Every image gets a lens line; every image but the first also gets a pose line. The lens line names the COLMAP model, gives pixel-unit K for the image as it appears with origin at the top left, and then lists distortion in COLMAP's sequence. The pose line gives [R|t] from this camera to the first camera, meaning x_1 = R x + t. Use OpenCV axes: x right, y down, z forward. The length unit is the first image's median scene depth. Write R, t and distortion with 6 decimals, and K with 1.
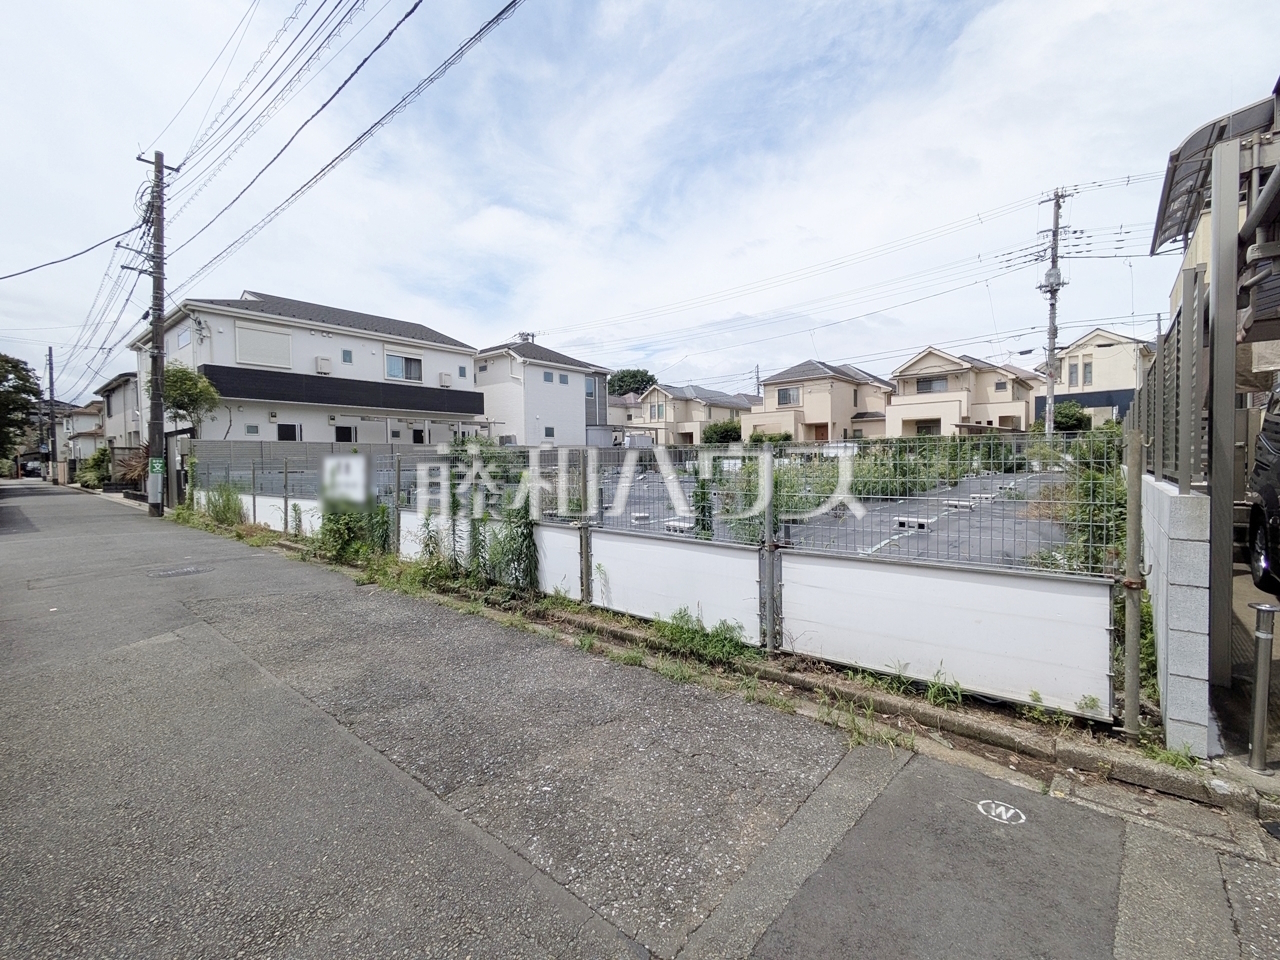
lens RADIAL K [[556.2, 0, 640.0], [0, 556.2, 480.0], [0, 0, 1]] dist [-0.003231, 0.004592]
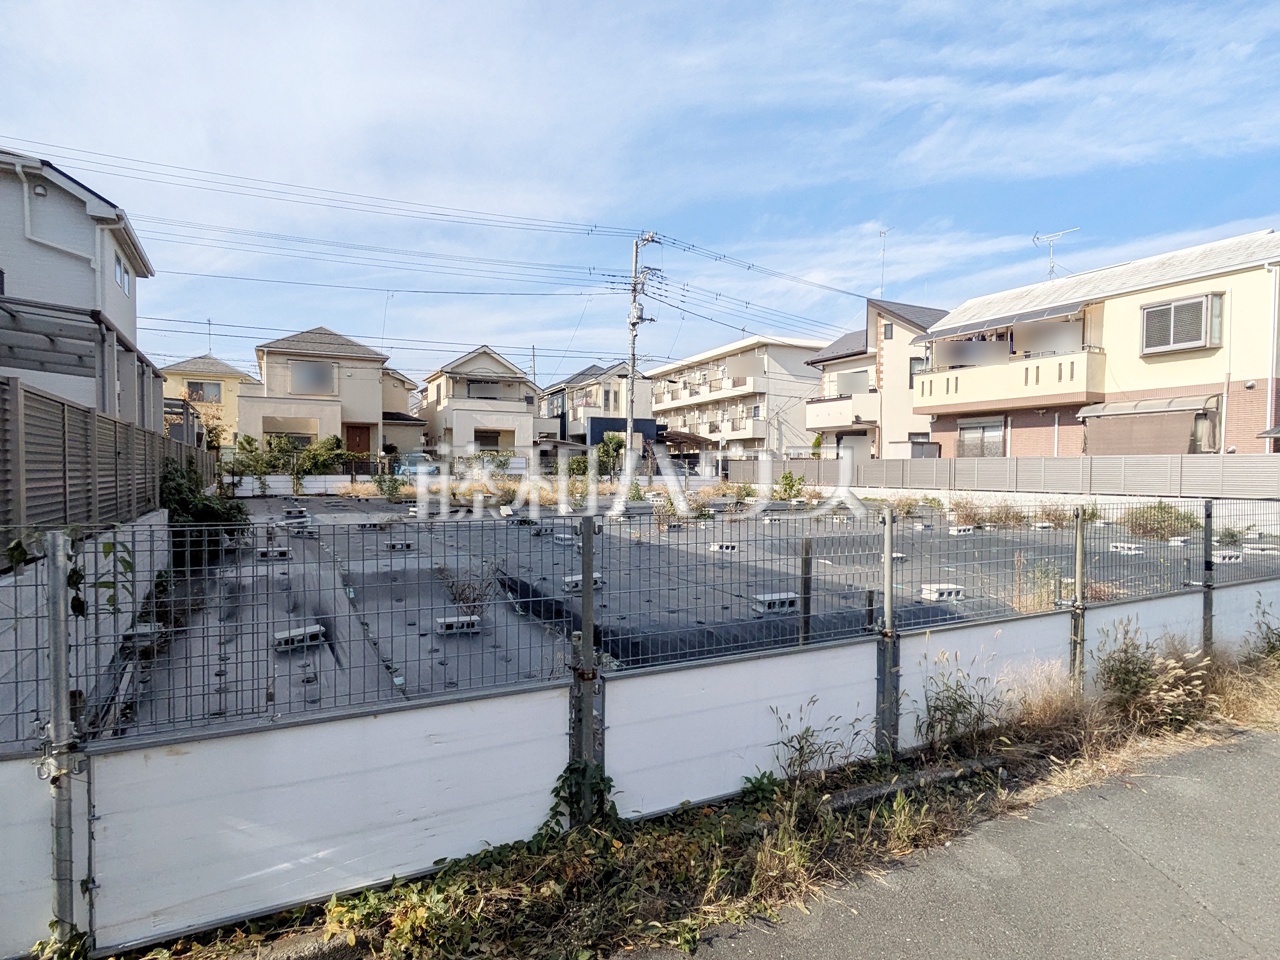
lens RADIAL K [[705.3, 0, 642.4], [0, 705.3, 493.2], [0, 0, 1]] dist [-0.000871, 0.000158]
pose [[0.365909, -0.015007, 0.930530, -0.518172], [0.016276, 0.999820, 0.009725, -0.022468], [-0.930508, 0.011587, 0.366087, 0.478393]]
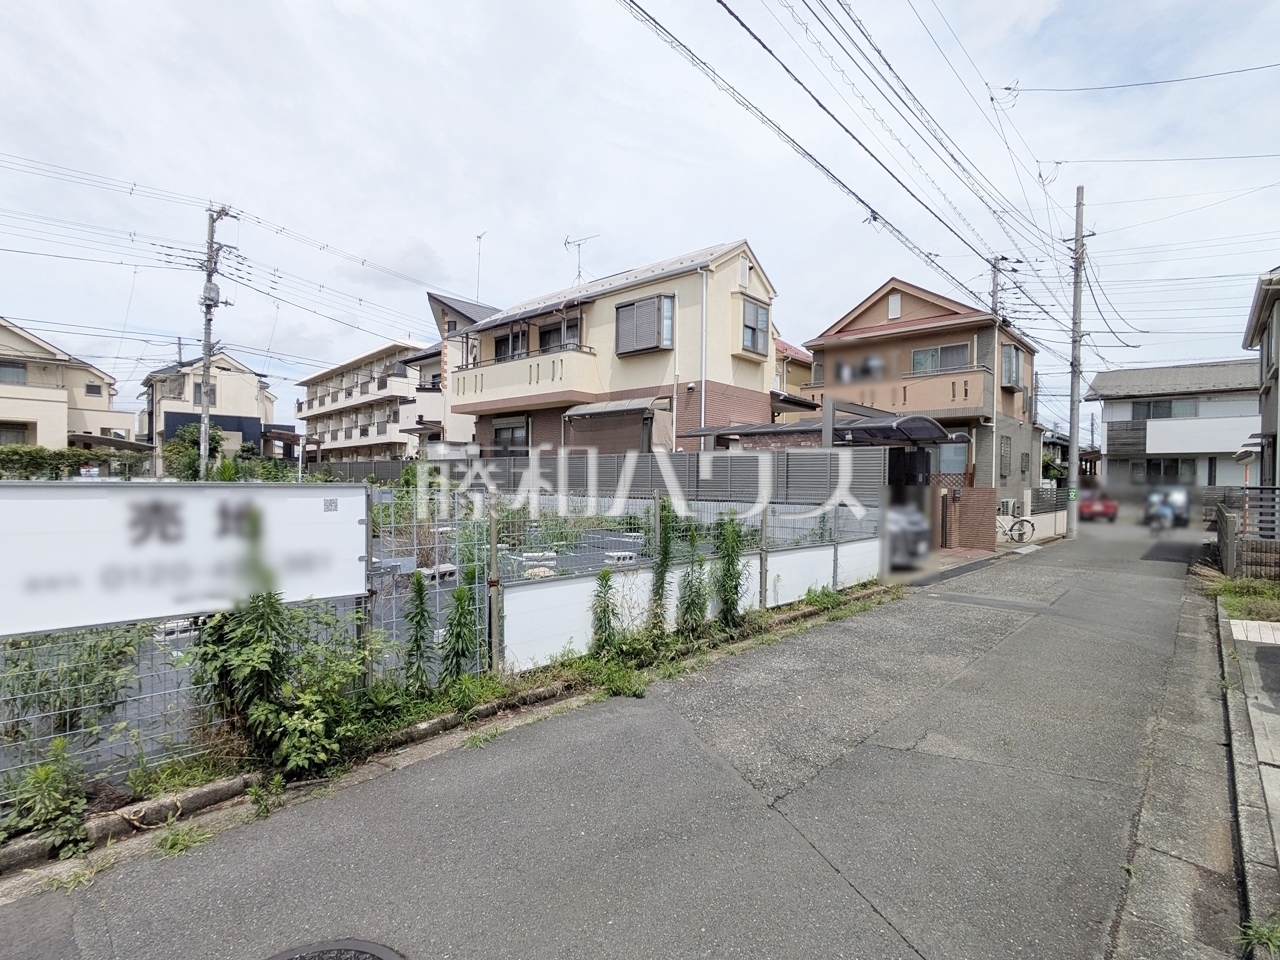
lens RADIAL K [[620.5, 0, 639.3], [0, 620.5, 488.9], [0, 0, 1]] dist [0.001059, 0.000480]
pose [[0.025591, 0.001421, 0.999671, -0.294641], [0.017320, 0.999848, -0.001865, -0.011587], [-0.999522, 0.017362, 0.025563, 0.236807]]
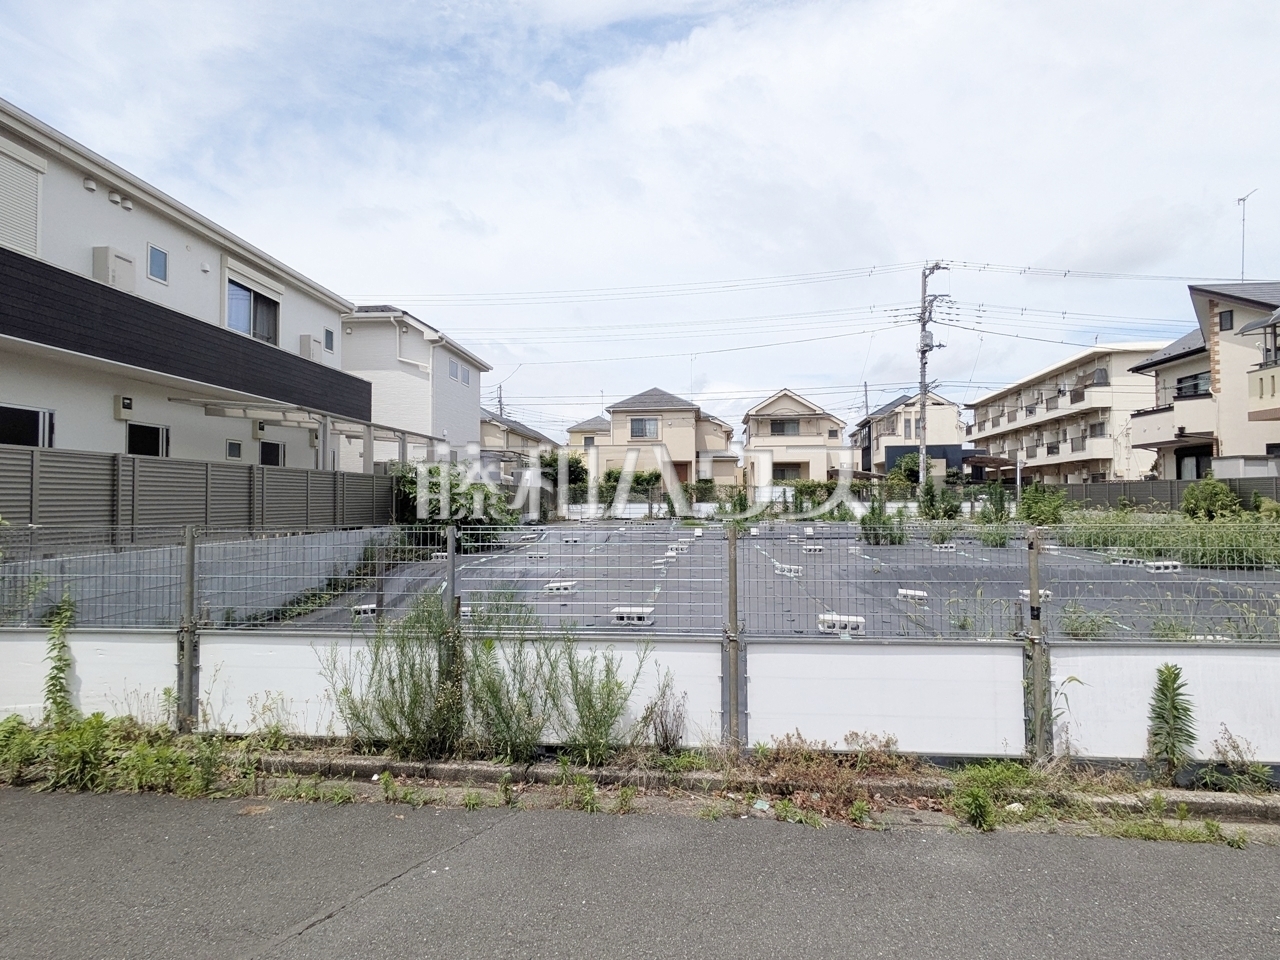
lens RADIAL K [[629.6, 0, 640.8], [0, 629.6, 481.2], [0, 0, 1]] dist [-0.000220, 0.000708]
pose [[0.812720, 0.025455, 0.582097, -0.412878], [0.011146, 0.998183, -0.059212, -0.018166], [-0.582547, 0.054610, 0.810960, 0.329150]]
